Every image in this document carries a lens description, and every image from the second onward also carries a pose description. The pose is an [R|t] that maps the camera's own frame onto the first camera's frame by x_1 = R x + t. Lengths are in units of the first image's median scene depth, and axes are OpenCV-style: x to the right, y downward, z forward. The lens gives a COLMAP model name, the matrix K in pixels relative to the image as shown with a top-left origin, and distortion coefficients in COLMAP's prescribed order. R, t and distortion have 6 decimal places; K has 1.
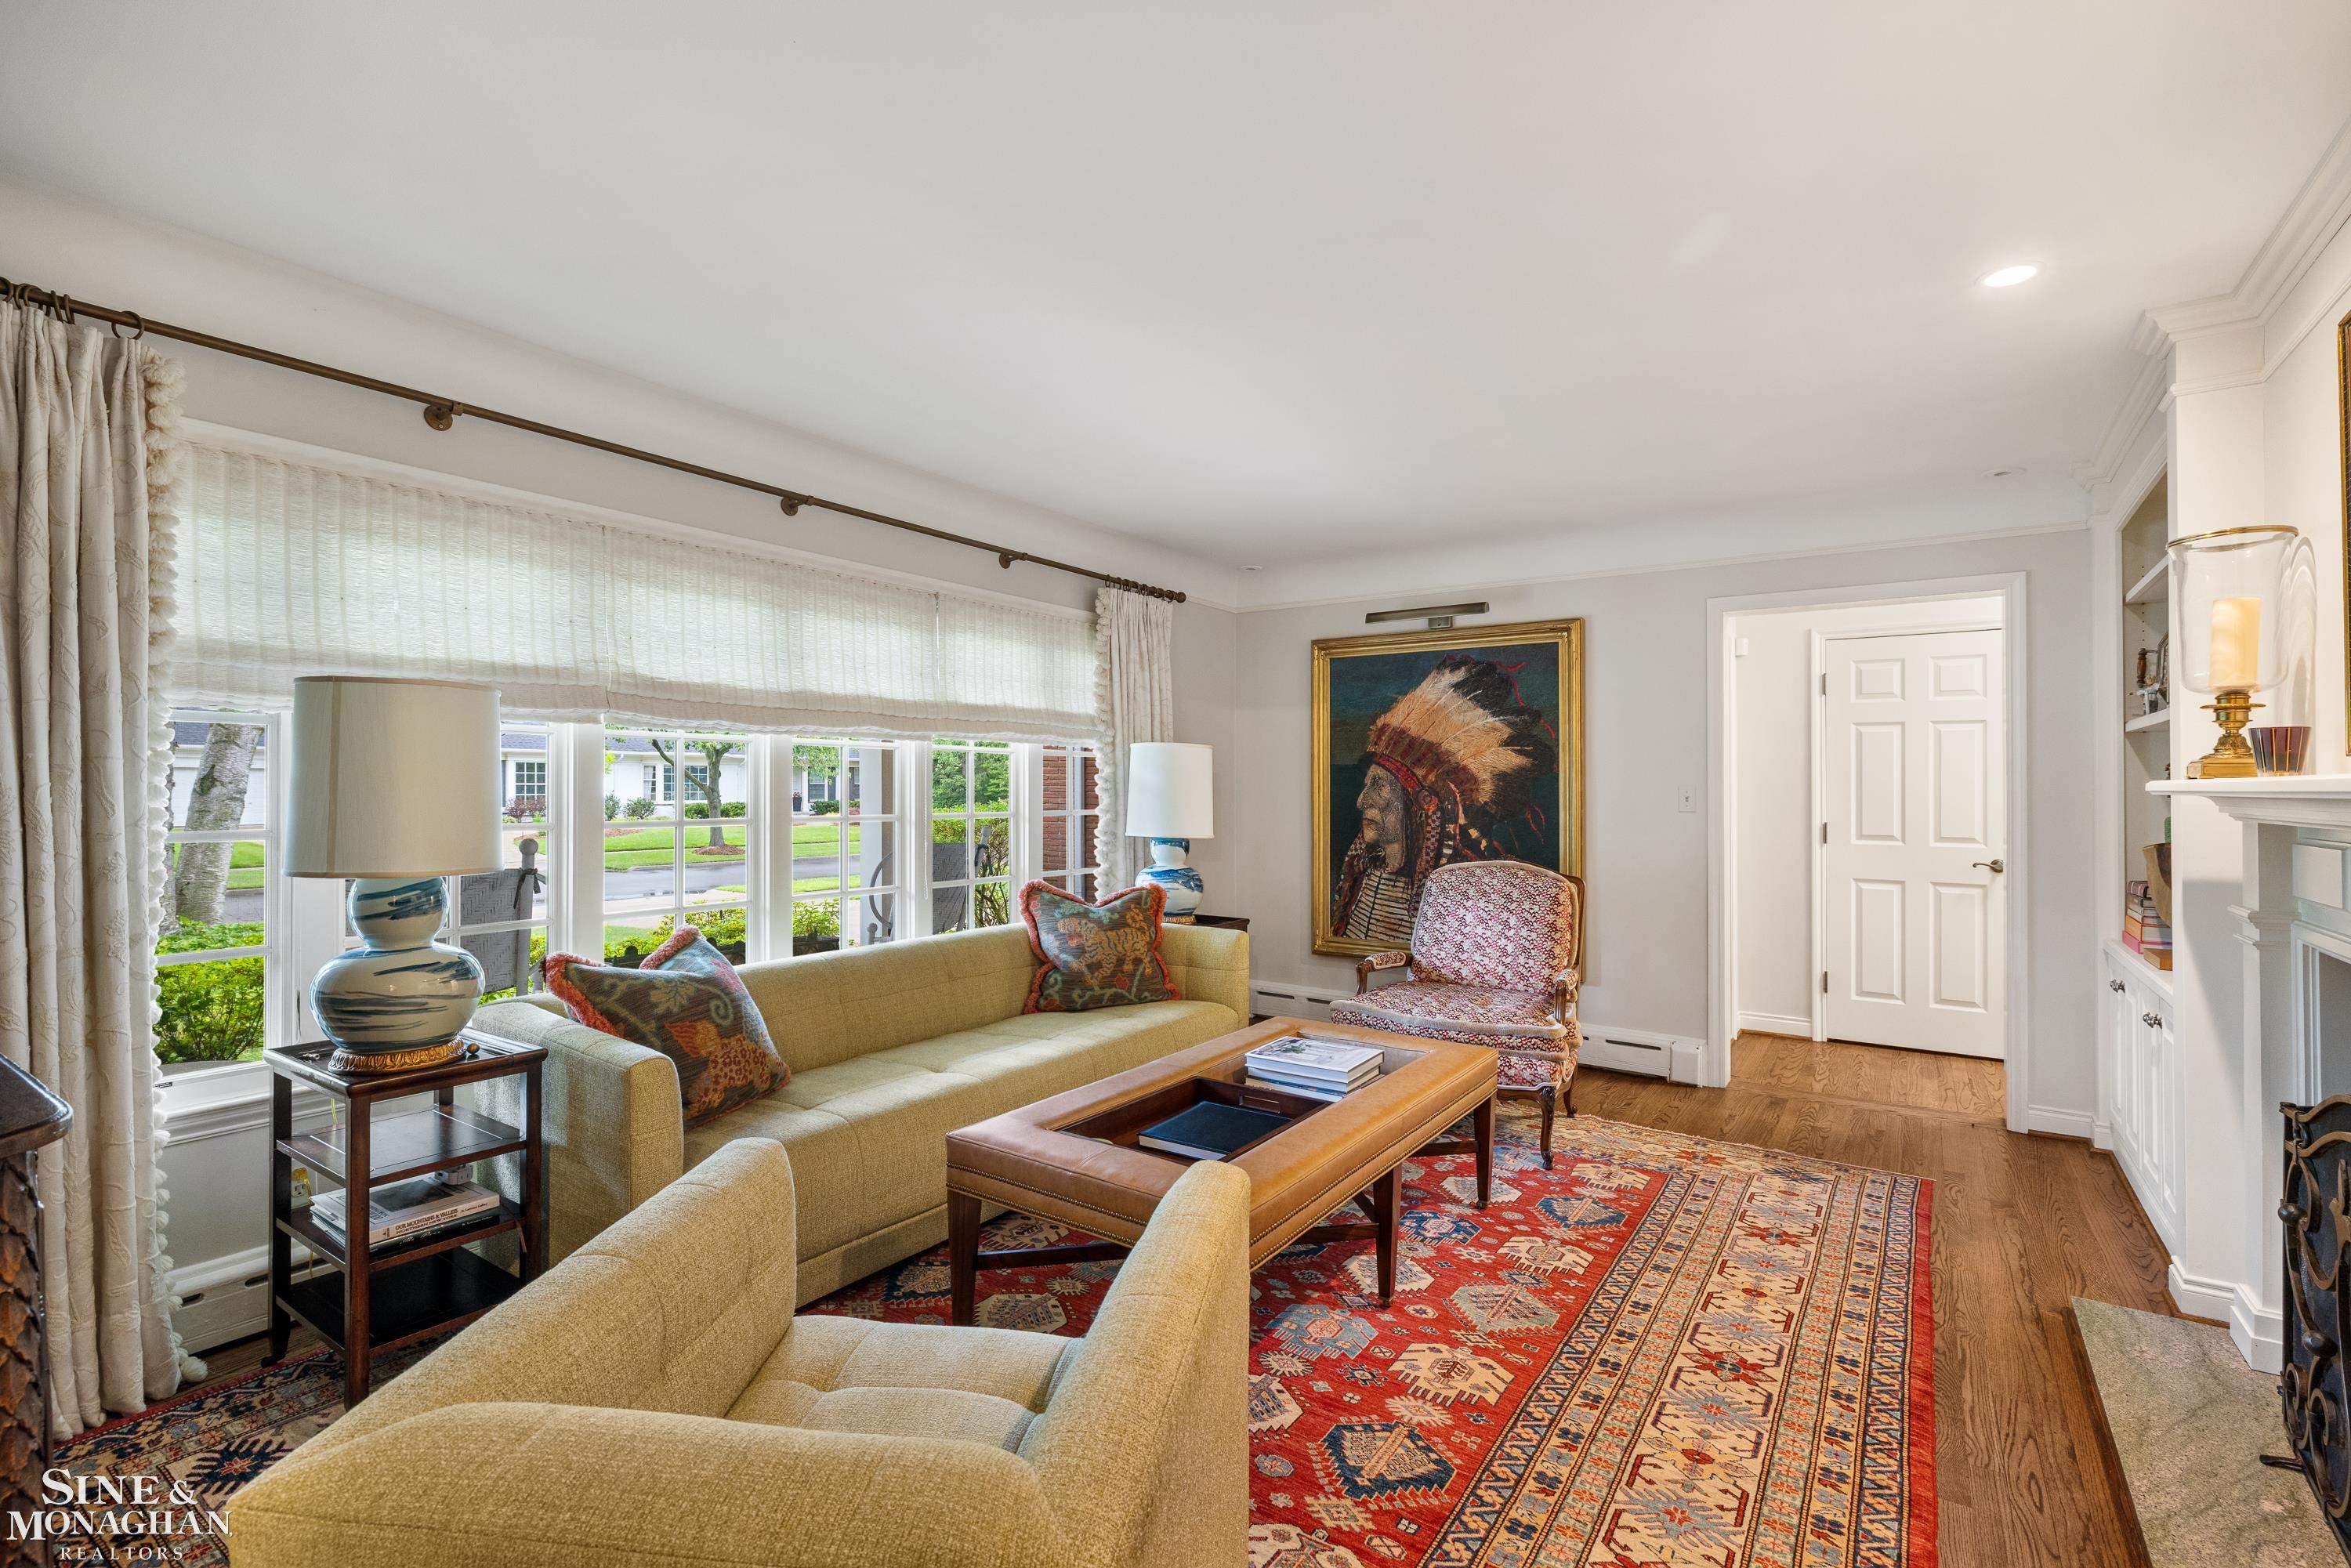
lens RADIAL K [[1050.9, 0, 1175.5], [0, 1050.9, 784.0], [0, 0, 1]] dist [0.001881, -0.006901]
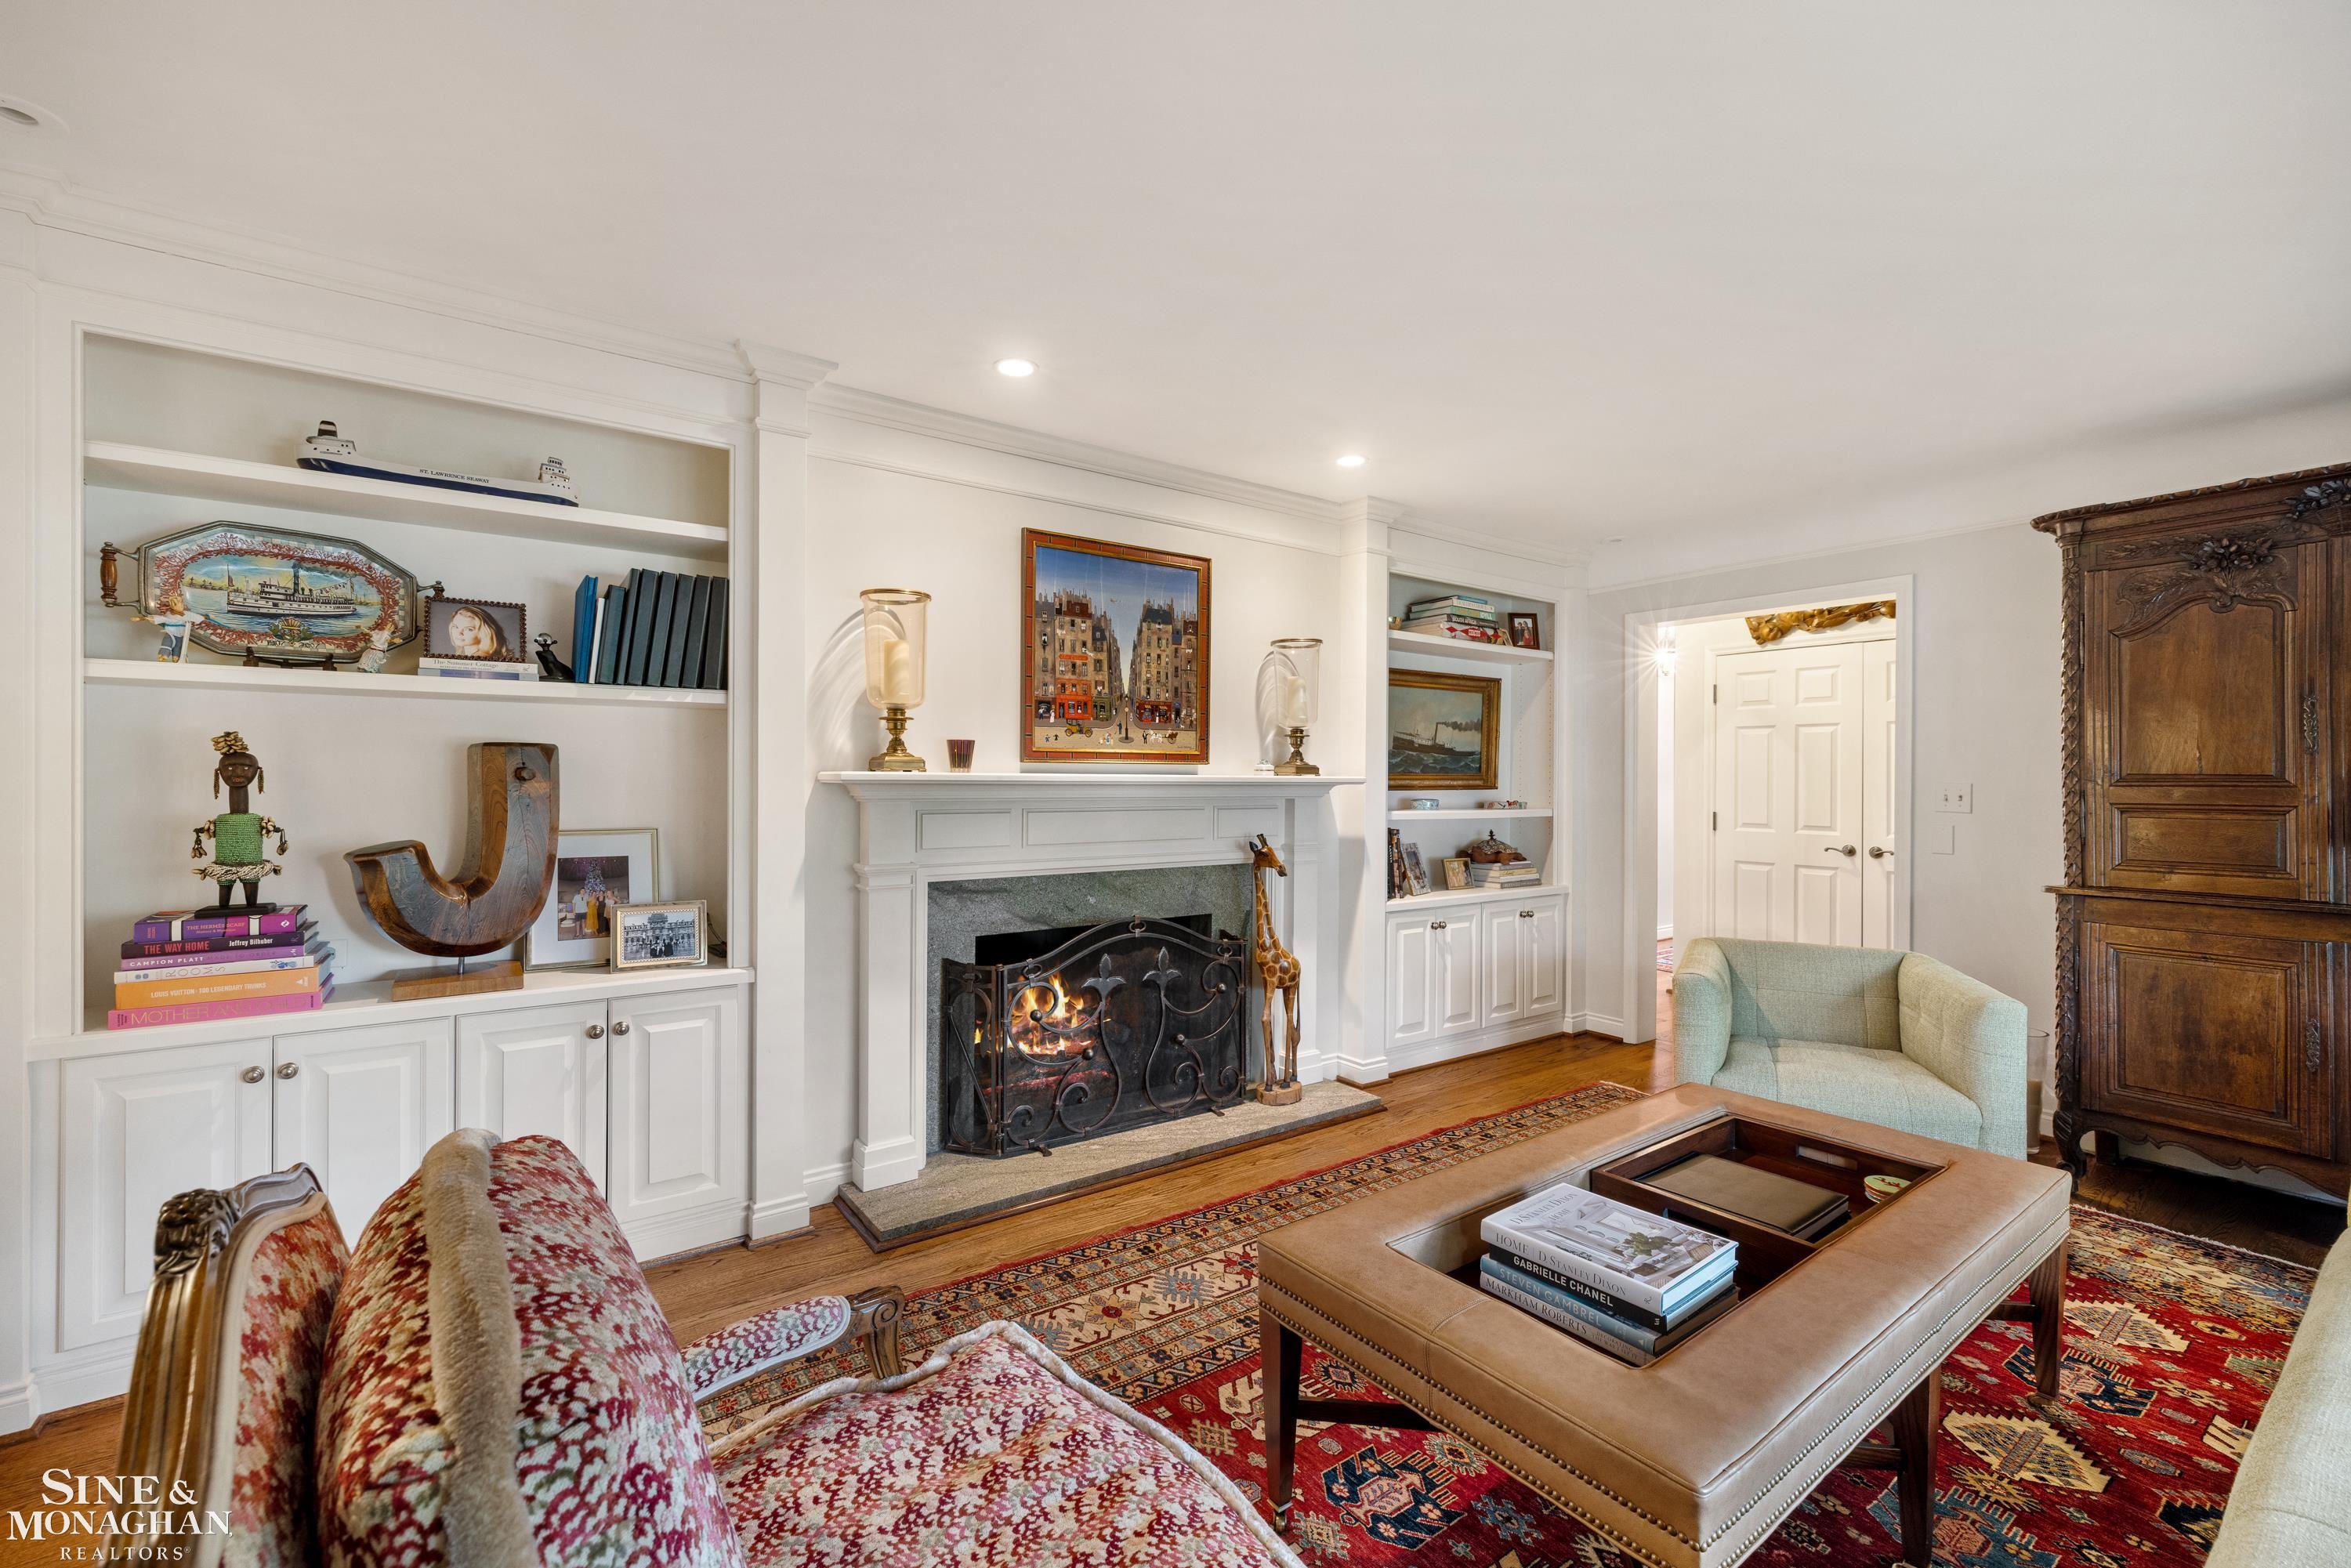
lens RADIAL K [[1000.1, 0, 1188.7], [0, 1000.1, 779.8], [0, 0, 1]] dist [-0.000731, -0.000286]
pose [[-0.949320, 0.000445, 0.314312, 0.203992], [-0.001307, 0.999985, -0.005366, 0.012028], [-0.314310, -0.005505, -0.949304, 1.831591]]
